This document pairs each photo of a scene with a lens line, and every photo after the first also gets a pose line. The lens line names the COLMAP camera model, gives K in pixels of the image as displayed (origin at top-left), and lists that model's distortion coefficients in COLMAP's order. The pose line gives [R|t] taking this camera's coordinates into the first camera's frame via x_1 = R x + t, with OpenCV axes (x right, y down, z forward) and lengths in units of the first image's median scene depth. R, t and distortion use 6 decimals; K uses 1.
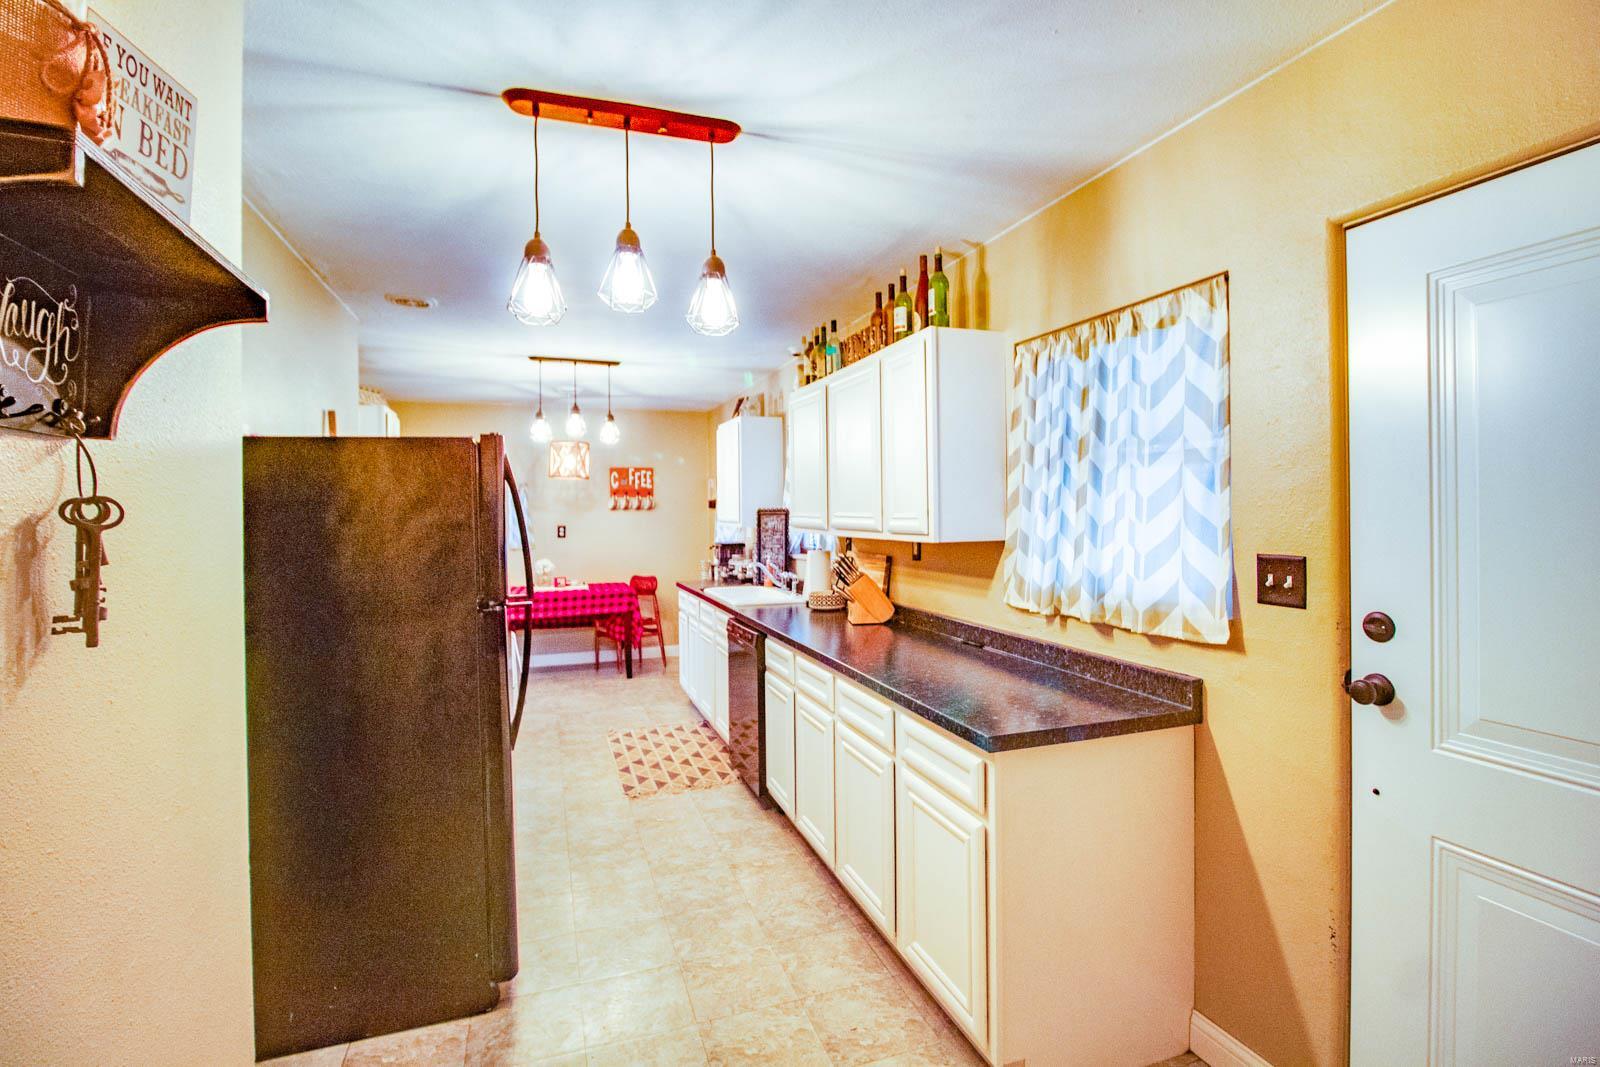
lens RADIAL K [[778.8, 0, 808.8], [0, 778.8, 510.4], [0, 0, 1]] dist [-0.003622, -0.000845]
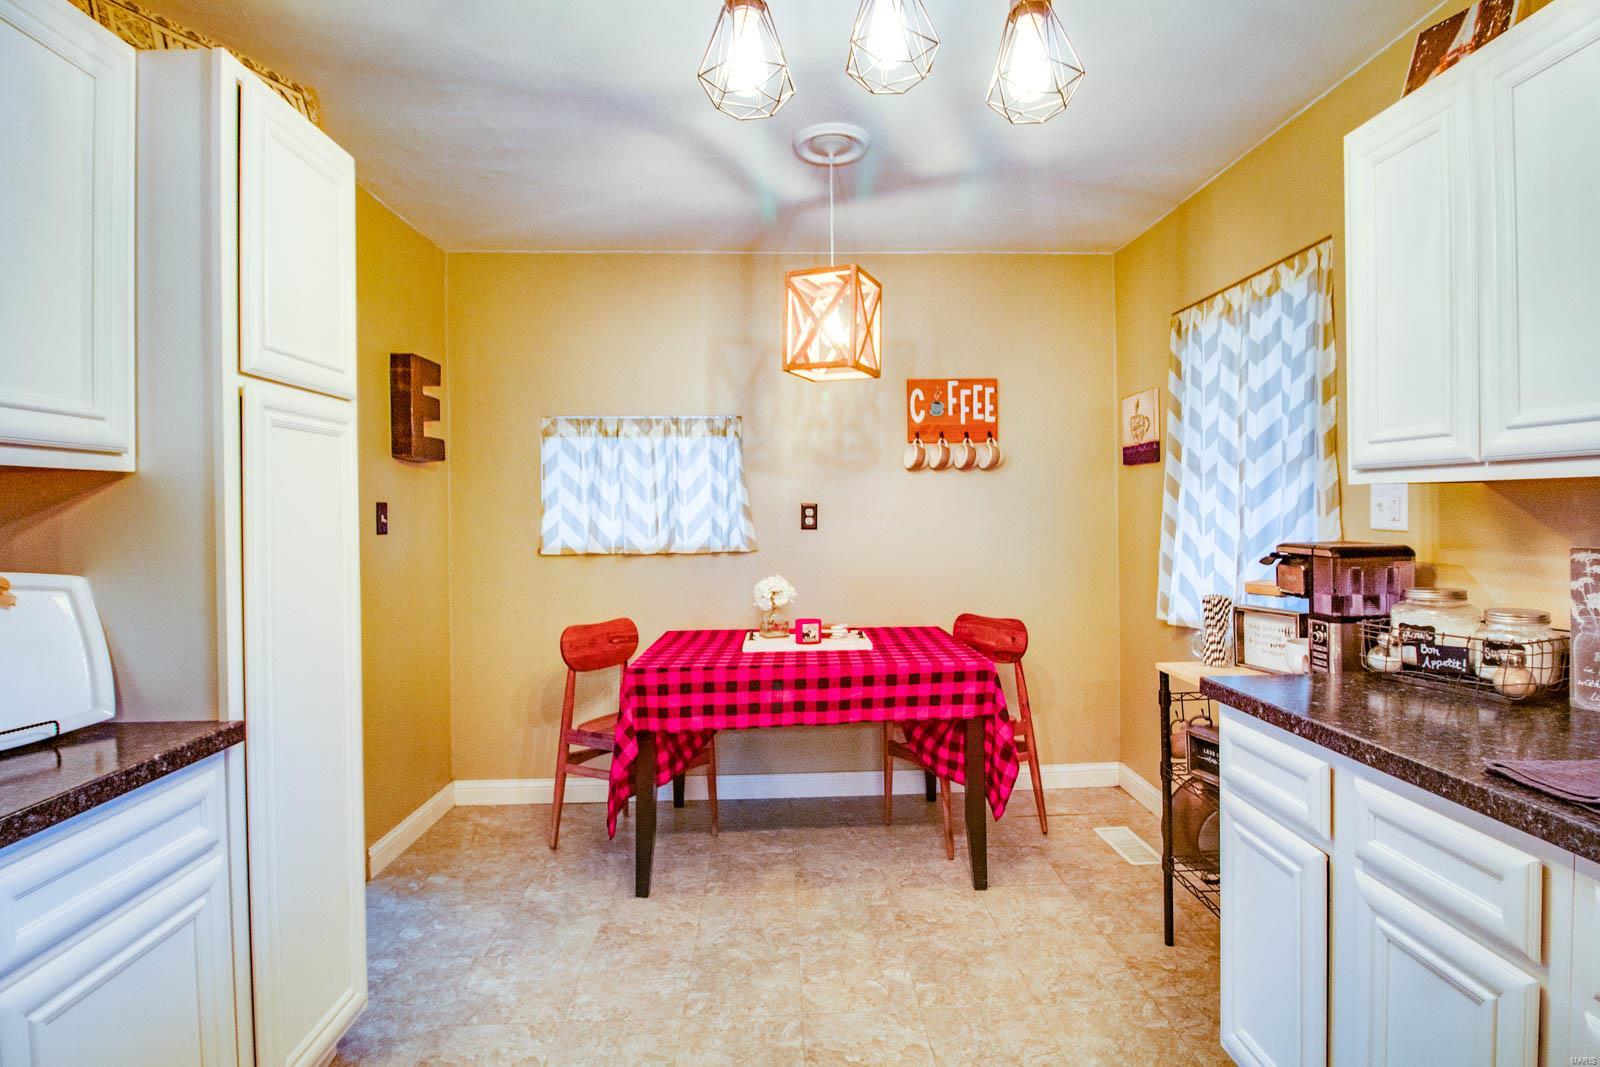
lens RADIAL K [[778.8, 0, 808.8], [0, 778.8, 510.4], [0, 0, 1]] dist [-0.003622, -0.000845]
pose [[0.957275, -0.005379, -0.289128, -0.179297], [0.006613, 0.999973, 0.003291, 0.021614], [0.289103, -0.005062, 0.957285, 0.541557]]
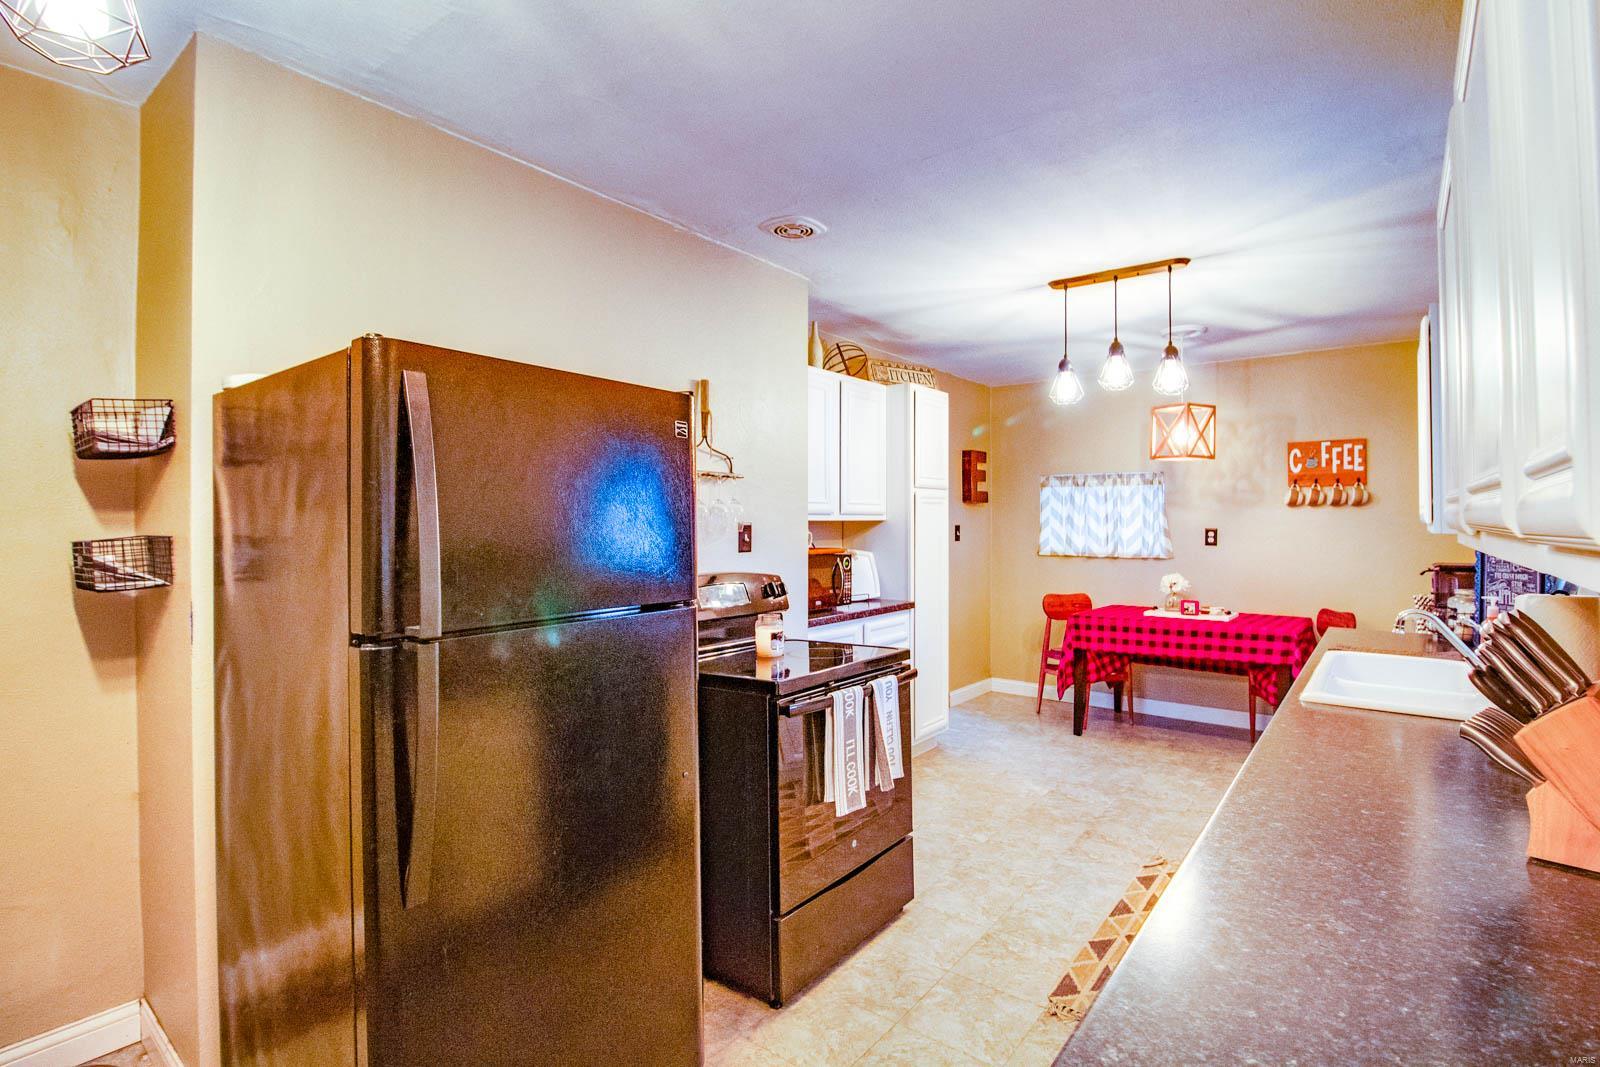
lens RADIAL K [[763.9, 0, 805.7], [0, 763.9, 519.0], [0, 0, 1]] dist [-0.003673, -0.000568]
pose [[0.542312, 0.003941, -0.840168, 0.070299], [-0.003636, 0.999991, 0.002344, 0.010147], [0.840169, 0.001783, 0.542321, 0.303351]]
